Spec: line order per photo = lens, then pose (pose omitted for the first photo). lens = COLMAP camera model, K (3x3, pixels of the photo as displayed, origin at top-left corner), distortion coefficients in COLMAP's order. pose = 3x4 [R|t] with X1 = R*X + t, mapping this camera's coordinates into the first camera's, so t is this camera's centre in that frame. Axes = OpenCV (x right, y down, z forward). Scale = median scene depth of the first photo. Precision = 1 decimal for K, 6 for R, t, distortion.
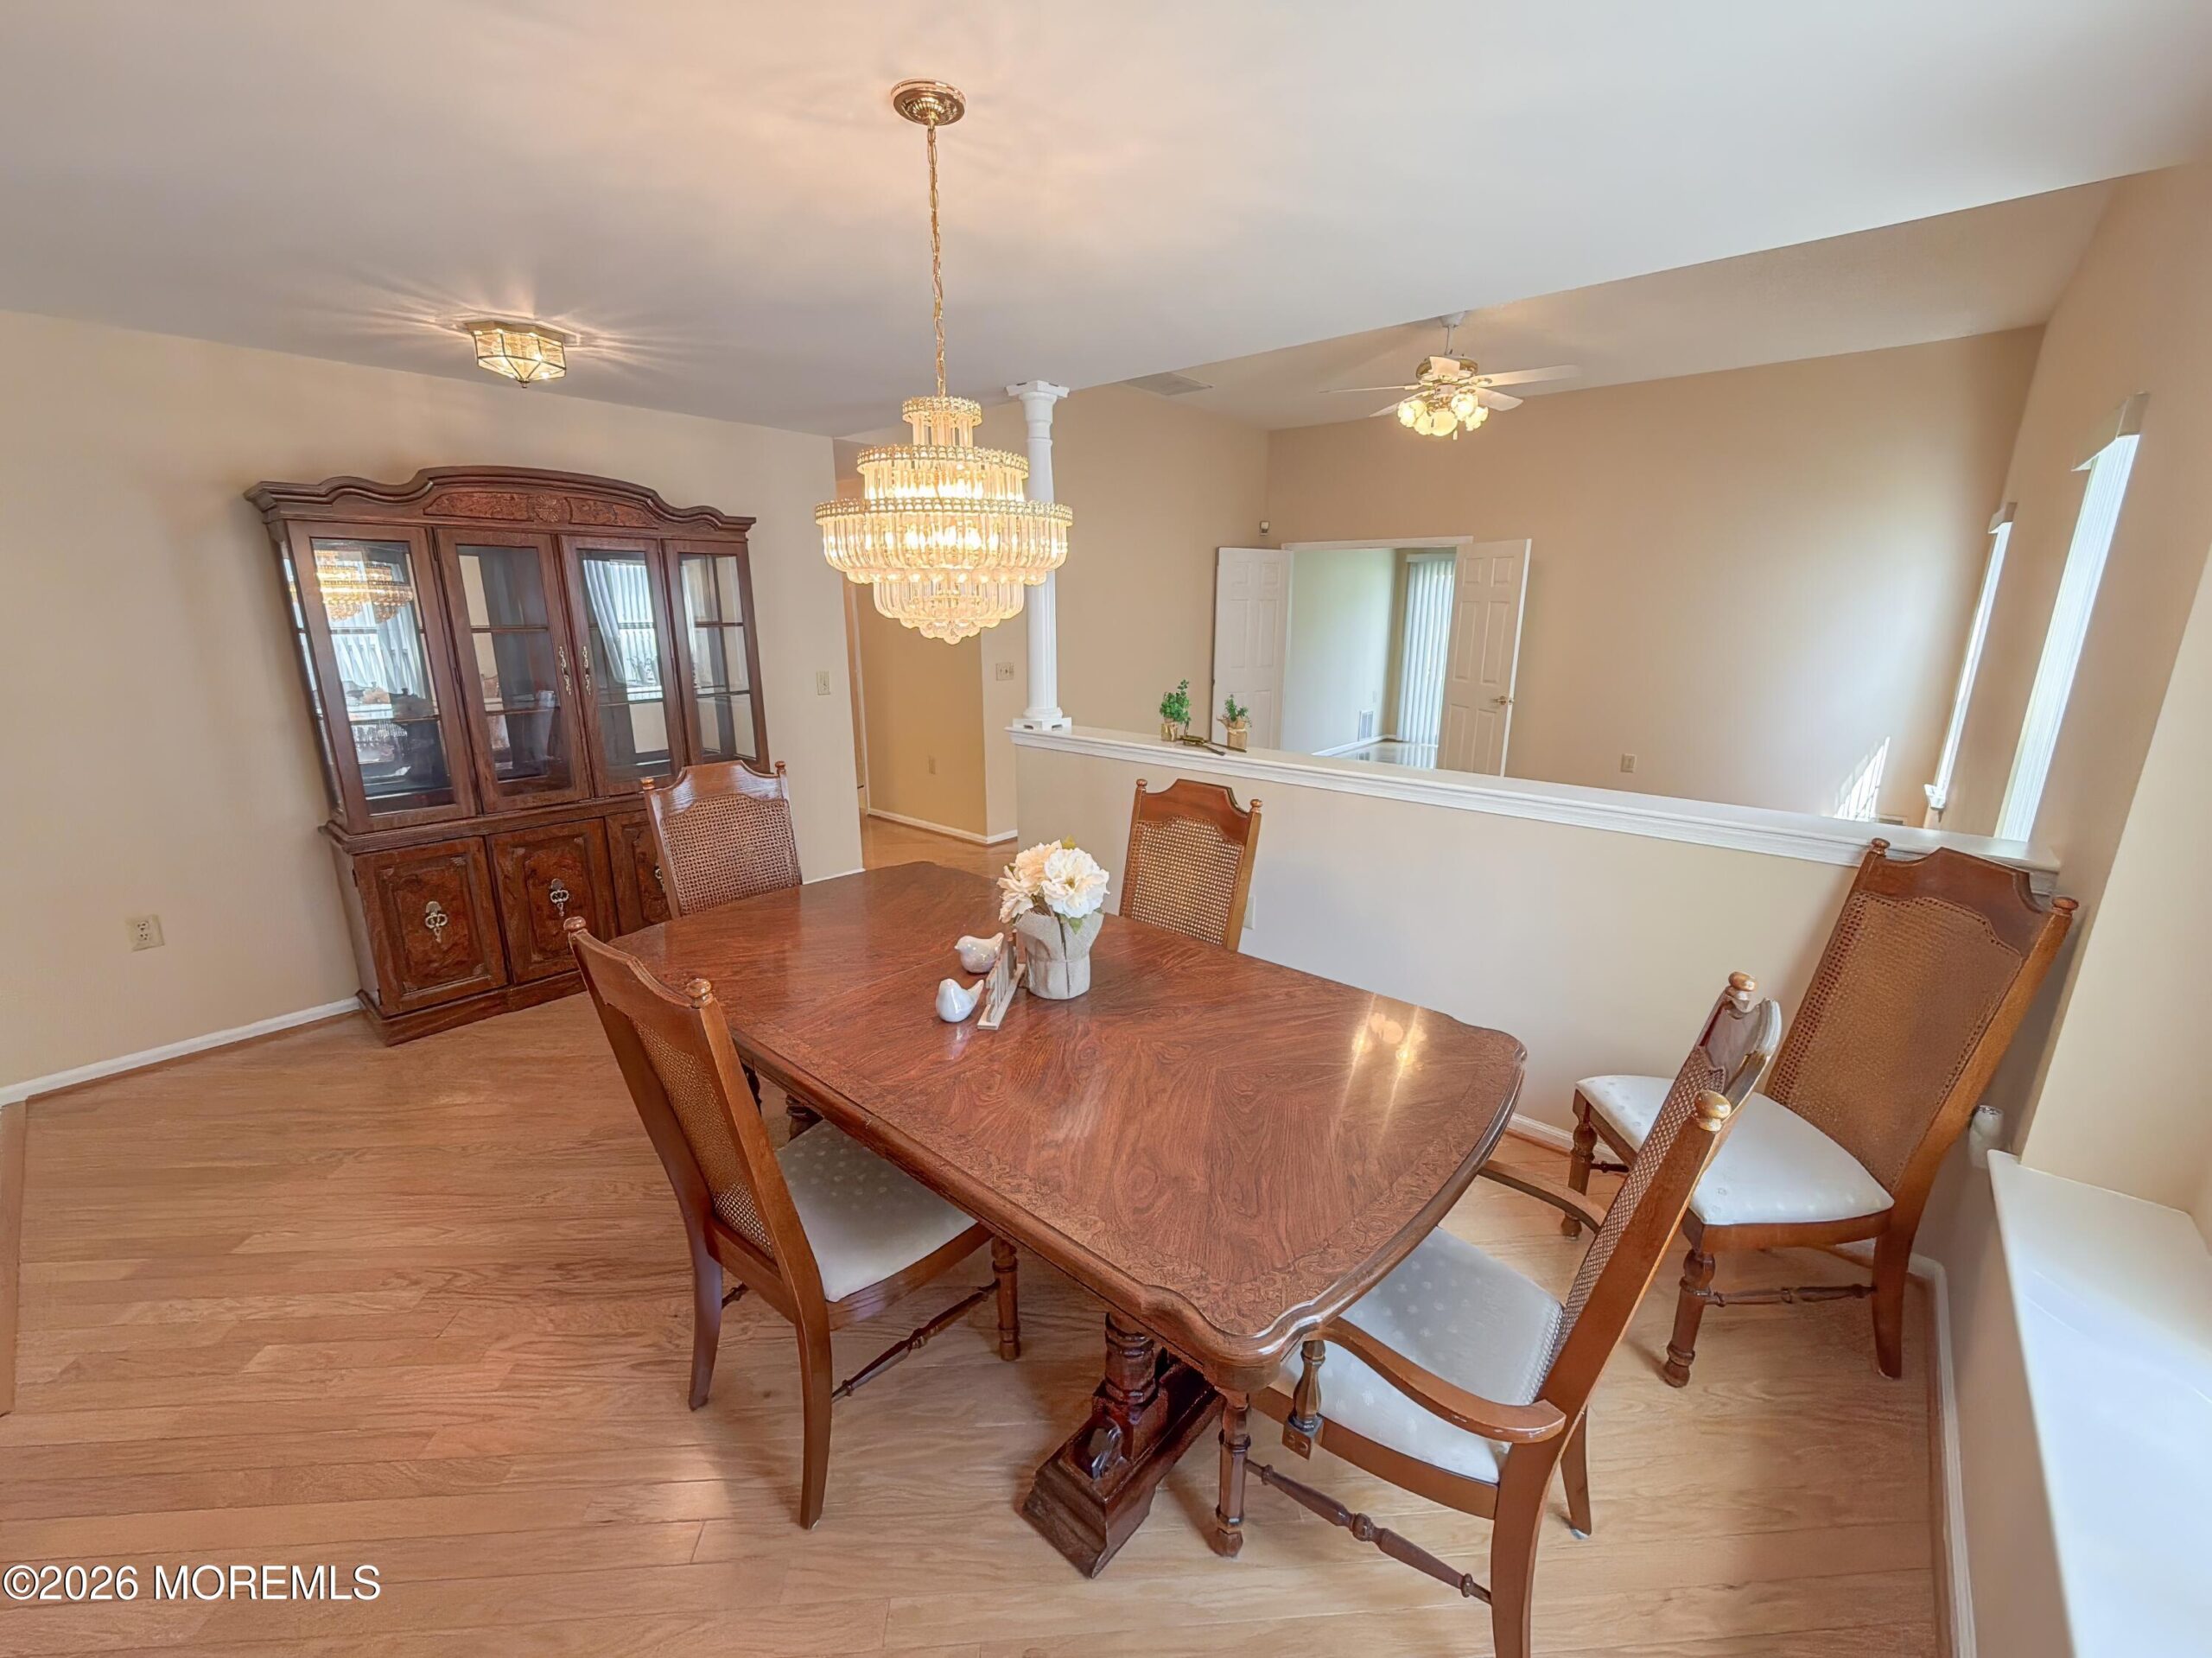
lens RADIAL K [[890.1, 0, 1100.9], [0, 890.1, 821.7], [0, 0, 1]] dist [-0.003289, -0.000350]
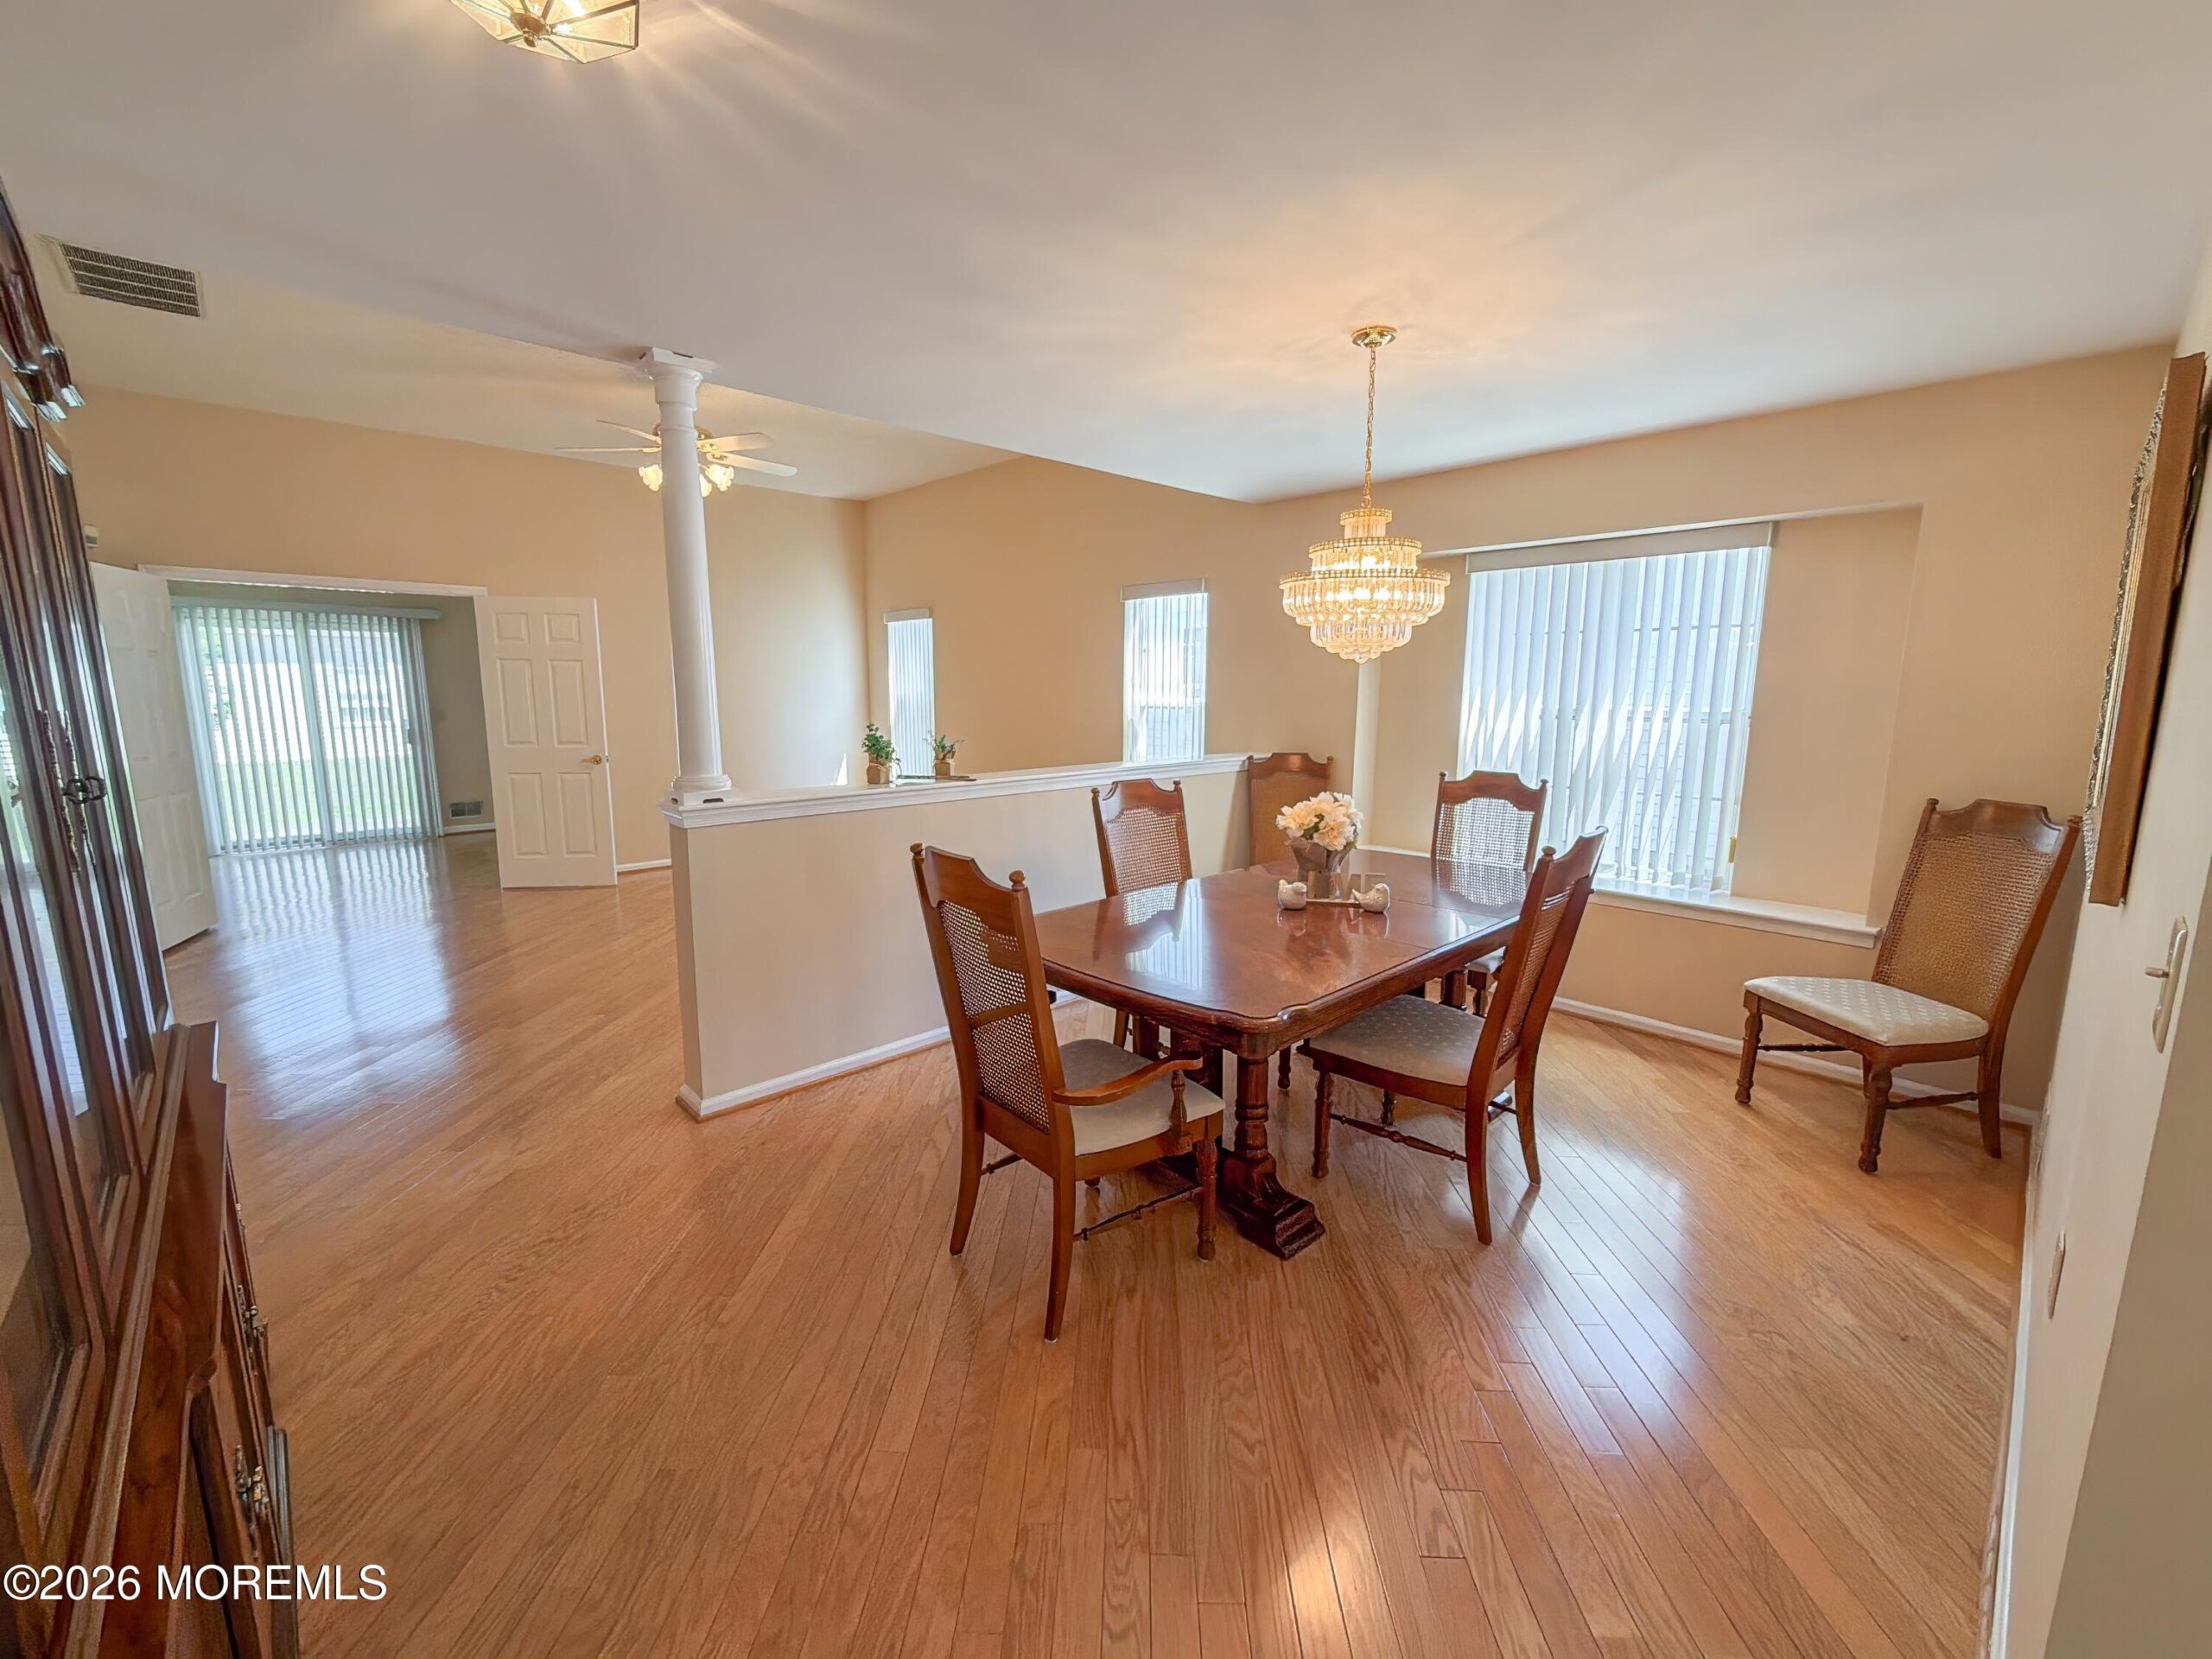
lens RADIAL K [[890.1, 0, 1100.9], [0, 890.1, 822.2], [0, 0, 1]] dist [-0.003289, -0.000350]
pose [[0.097680, -0.158705, 0.982482, -0.476517], [0.235330, 0.962890, 0.132143, -0.068671], [-0.966995, 0.218299, 0.131403, 0.347417]]
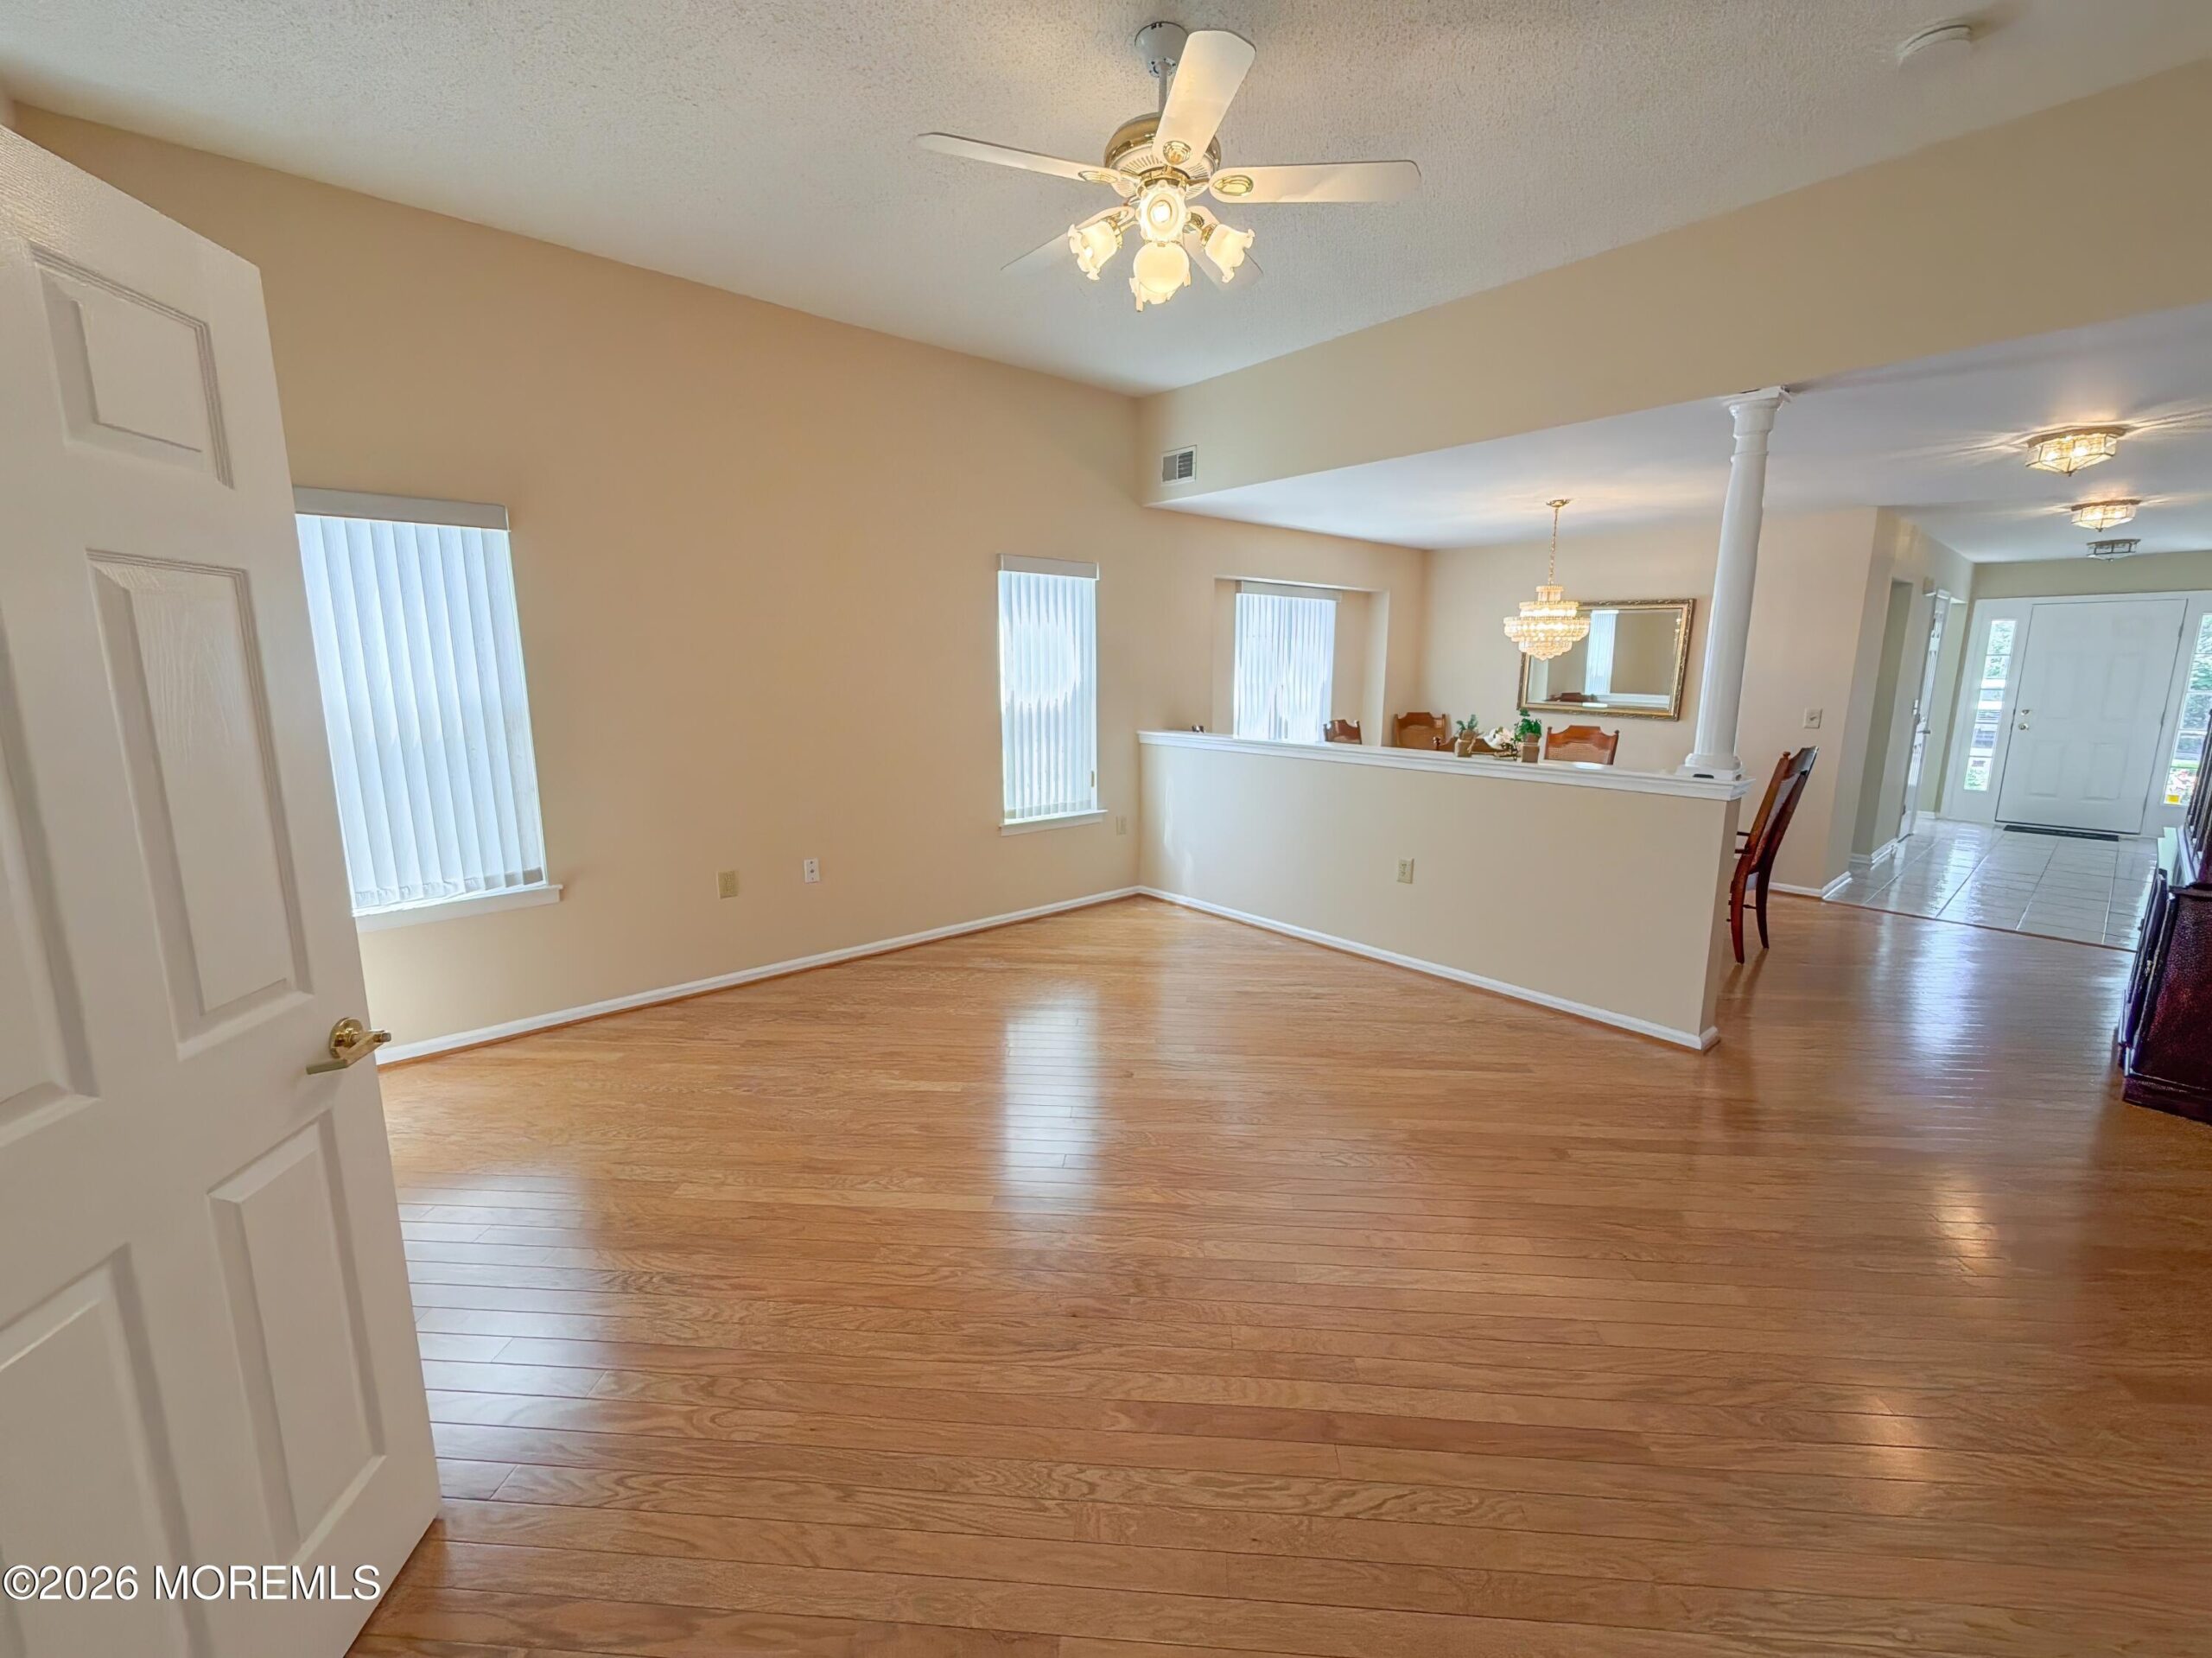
lens RADIAL K [[888.0, 0, 1086.6], [0, 888.0, 826.9], [0, 0, 1]] dist [-0.015189, 0.000474]
pose [[-0.986883, -0.032320, 0.158167, 0.246753], [0.035046, 0.913496, 0.405334, -0.263840], [-0.157585, 0.405561, -0.900382, 1.151309]]
